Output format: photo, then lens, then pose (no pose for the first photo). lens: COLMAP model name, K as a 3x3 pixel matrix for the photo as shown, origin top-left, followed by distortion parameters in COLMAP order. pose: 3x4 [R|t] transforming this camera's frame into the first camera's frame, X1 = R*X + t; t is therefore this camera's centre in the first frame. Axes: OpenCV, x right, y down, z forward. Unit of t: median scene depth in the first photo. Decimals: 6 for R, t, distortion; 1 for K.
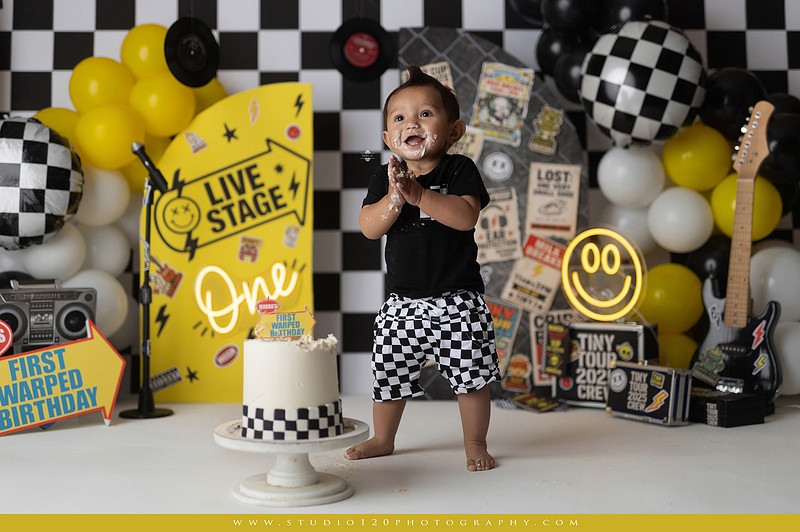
lens RADIAL K [[1189.8, 0, 397.4], [0, 1189.8, 264.4], [0, 0, 1]] dist [0.015387, -0.000456]
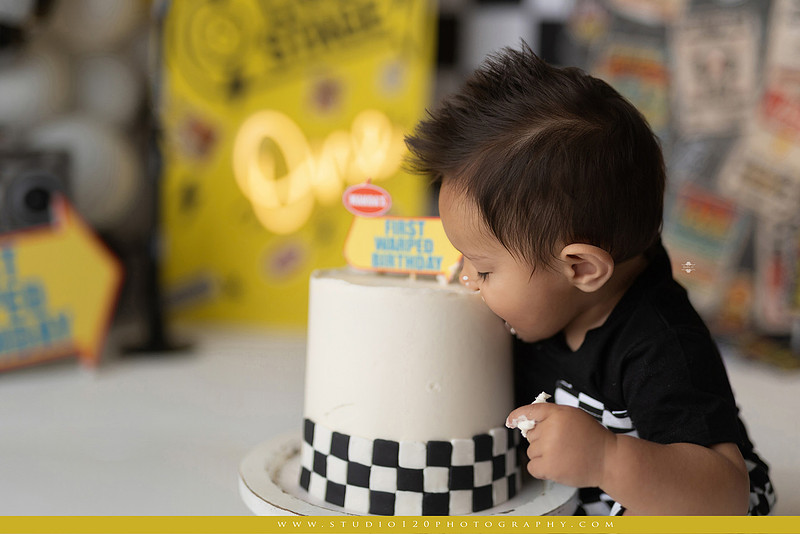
lens RADIAL K [[1153.2, 0, 406.0], [0, 1153.2, 276.4], [0, 0, 1]] dist [0.004075, -0.004394]
pose [[0.997797, 0.045866, -0.047926, -0.073108], [-0.039644, 0.991547, 0.123542, 0.008821], [0.053187, -0.121370, 0.991181, 0.579812]]
